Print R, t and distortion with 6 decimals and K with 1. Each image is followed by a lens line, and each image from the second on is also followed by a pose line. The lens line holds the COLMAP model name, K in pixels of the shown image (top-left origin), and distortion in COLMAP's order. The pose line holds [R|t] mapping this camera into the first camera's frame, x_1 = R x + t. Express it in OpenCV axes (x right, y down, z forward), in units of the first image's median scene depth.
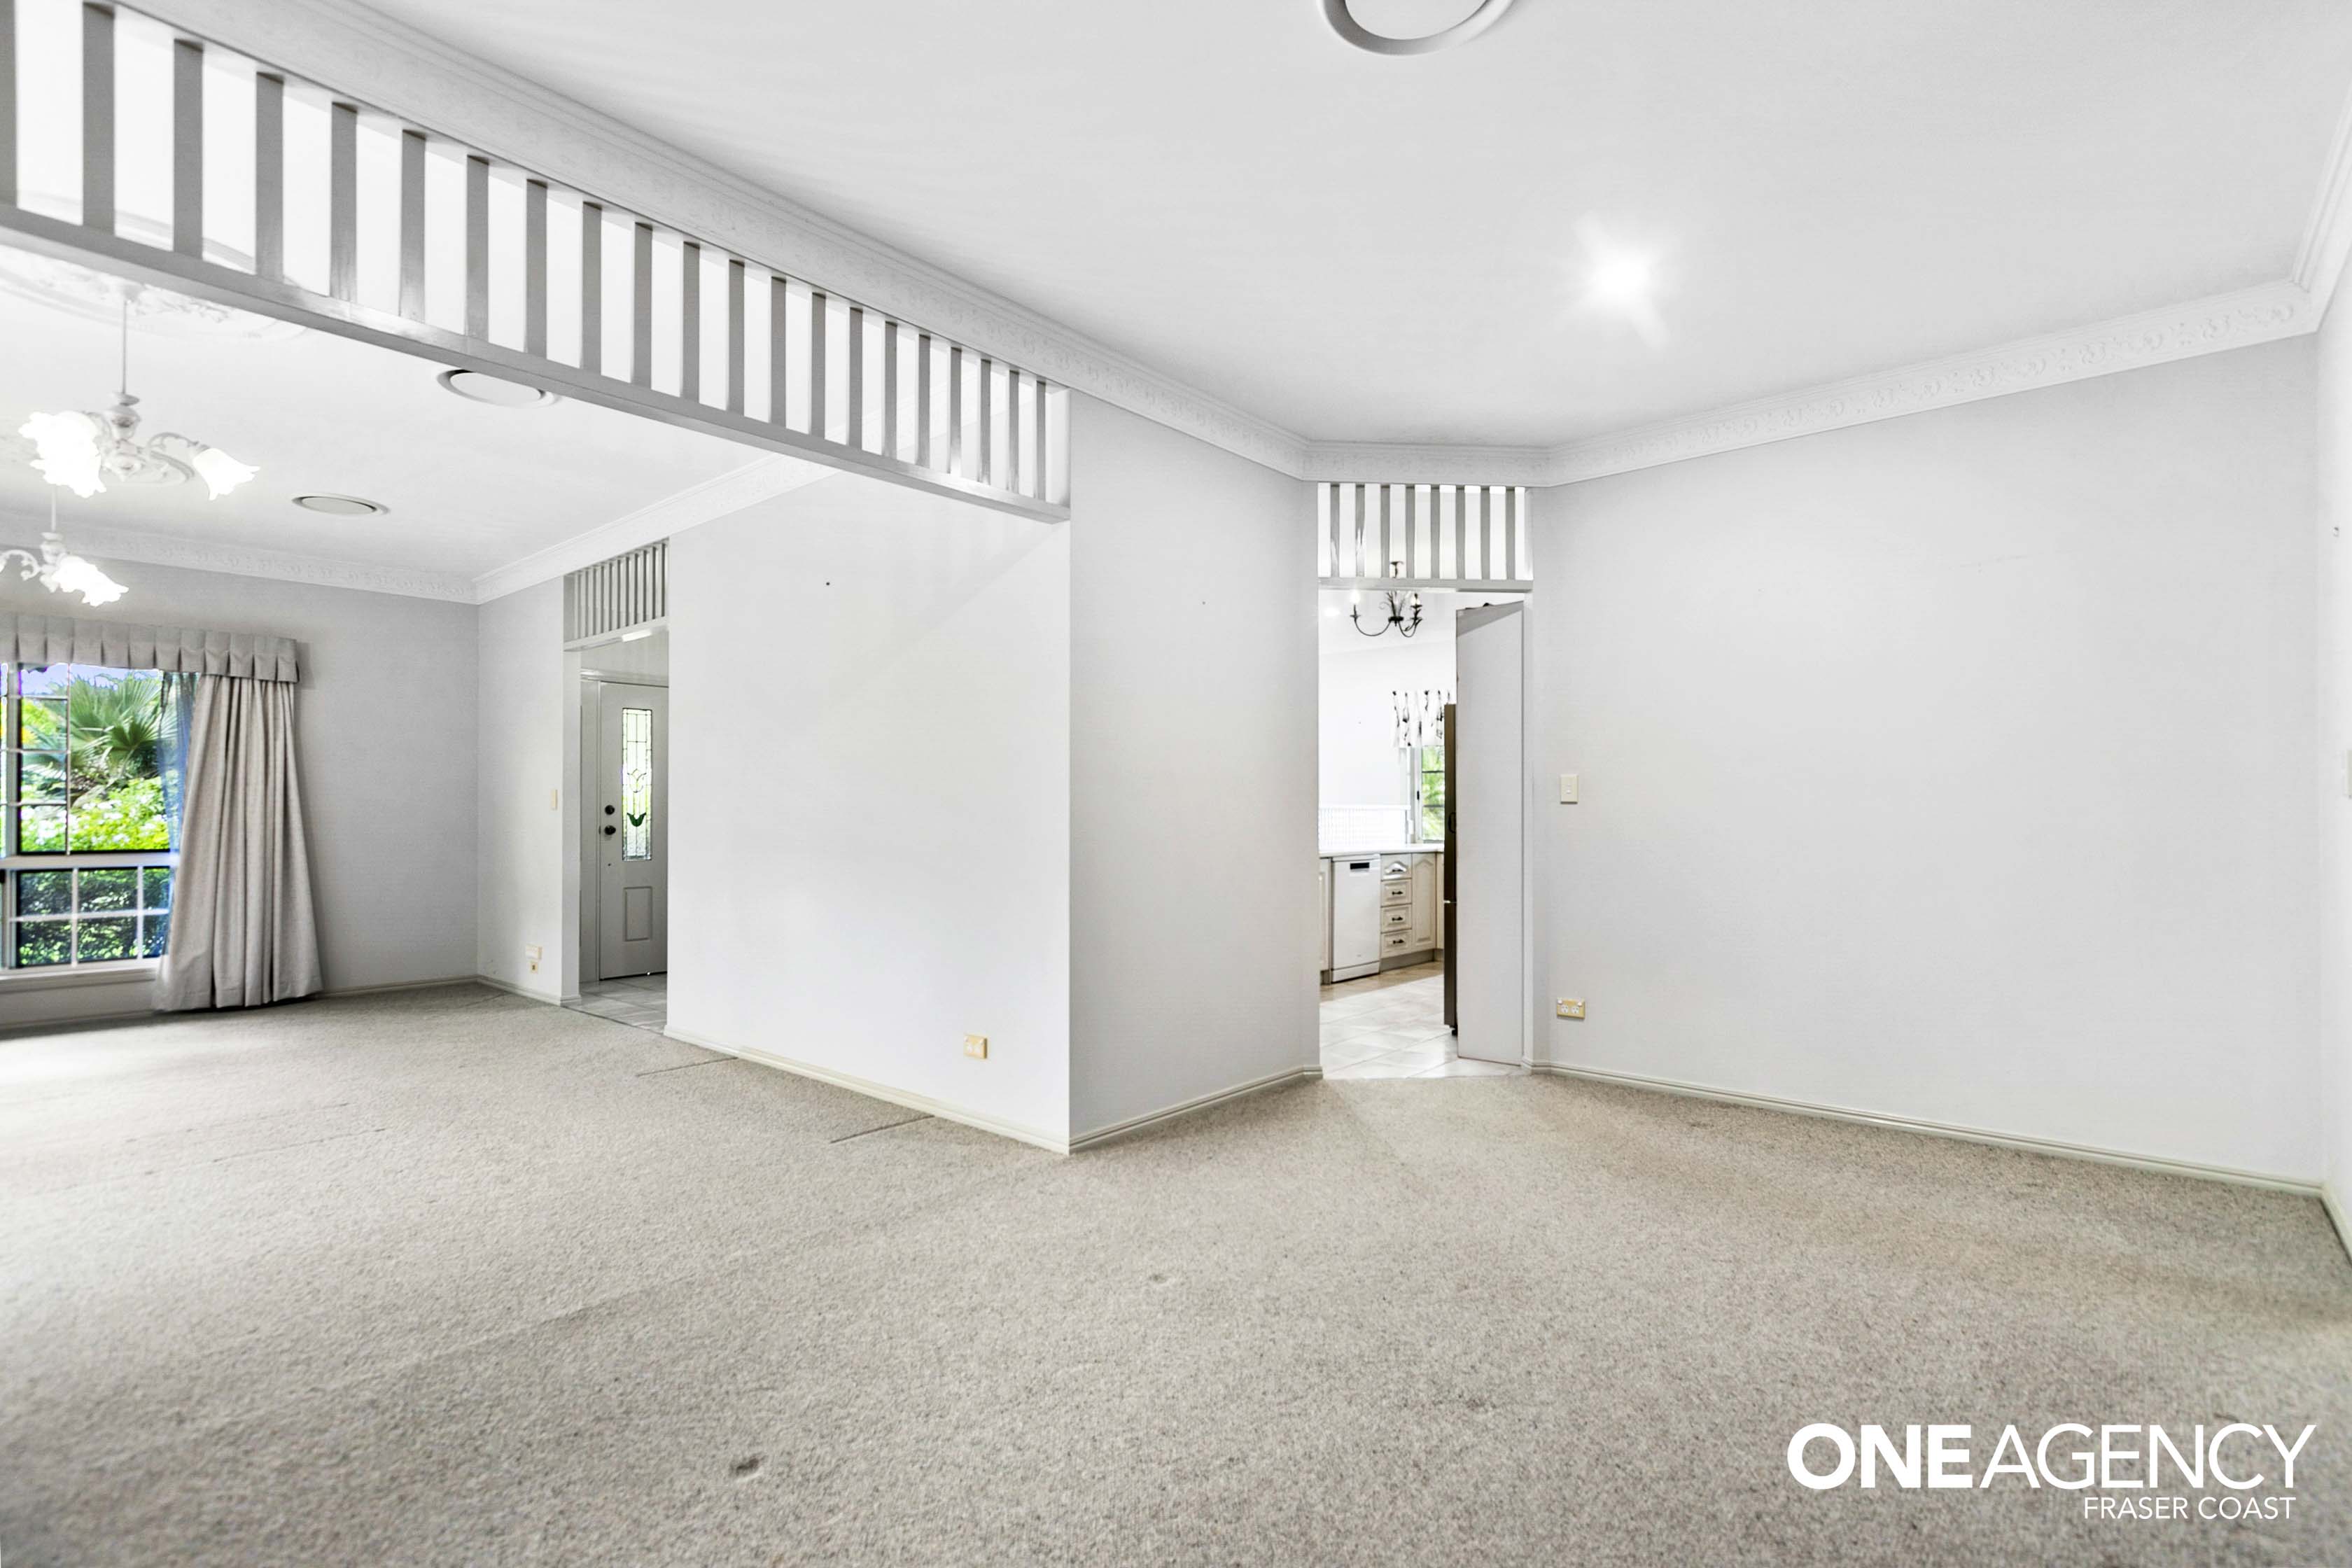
lens RADIAL K [[1062.5, 0, 1167.5], [0, 1062.5, 800.4], [0, 0, 1]] dist [0.007372, -0.001216]
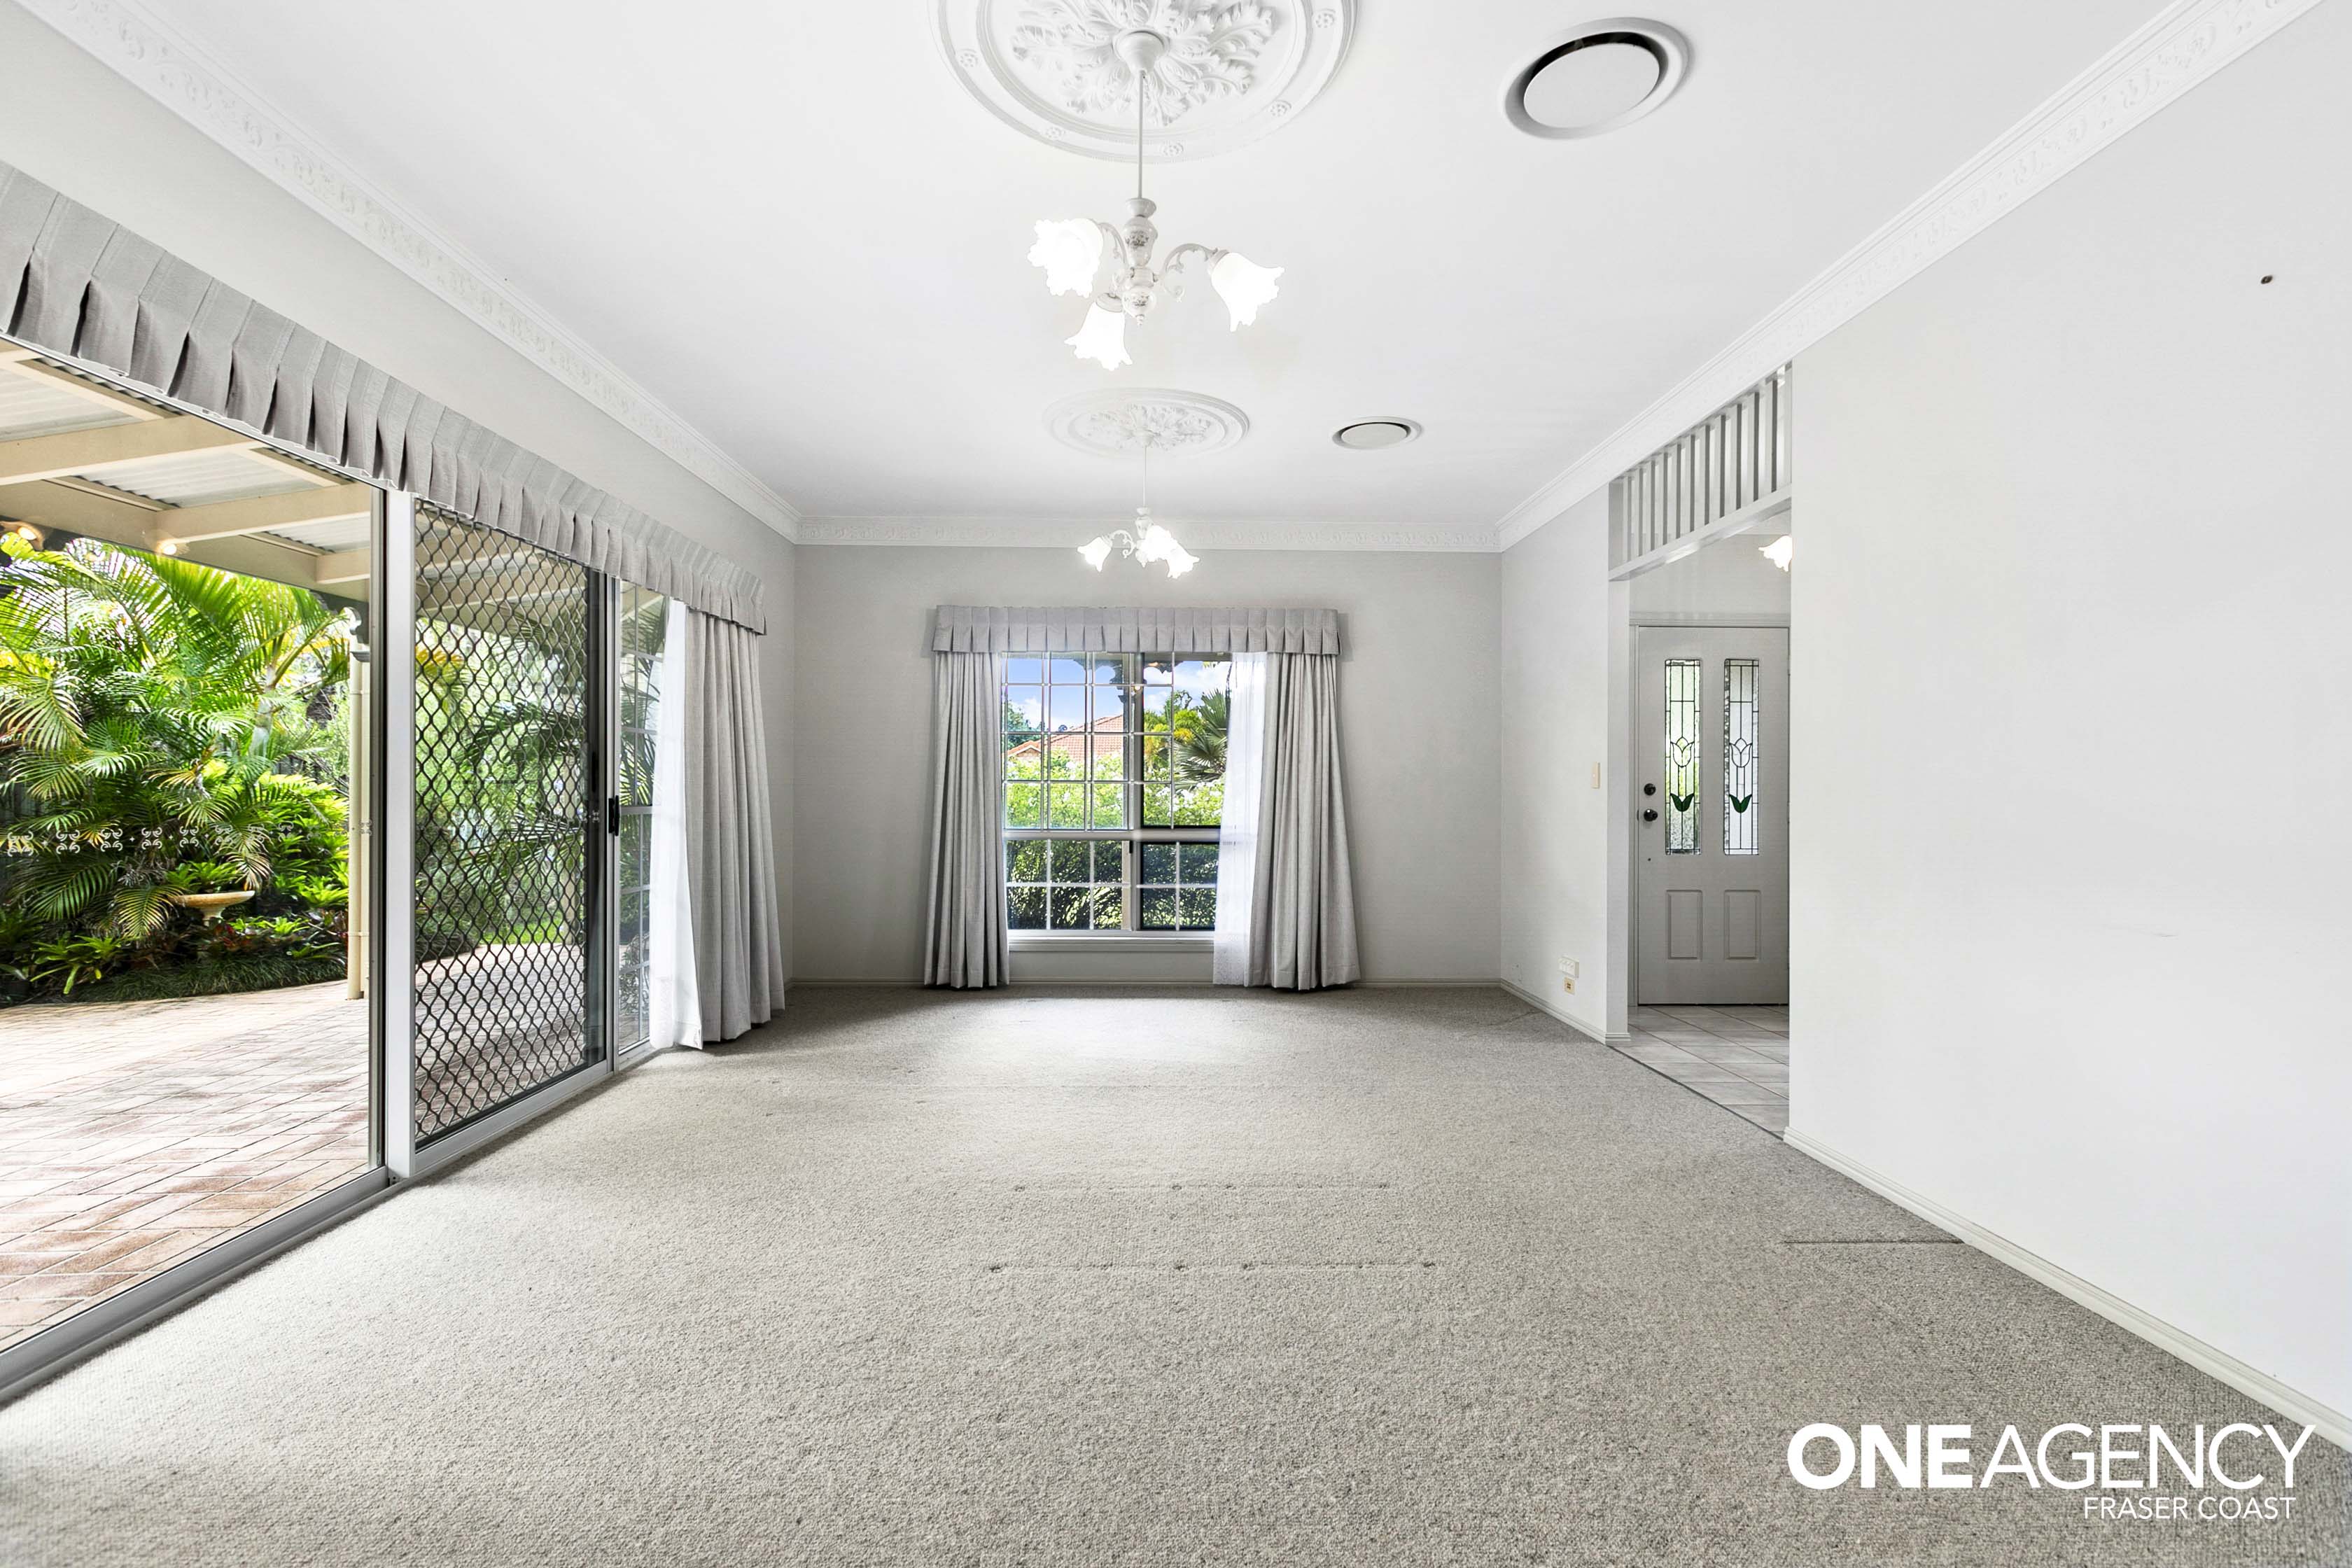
lens RADIAL K [[1062.5, 0, 1174.6], [0, 1062.5, 789.3], [0, 0, 1]] dist [0.007372, -0.001216]
pose [[0.665787, 0.002188, -0.746139, -0.215281], [0.002729, 0.999982, 0.005368, 0.004676], [0.746137, -0.005611, 0.665769, 0.272073]]
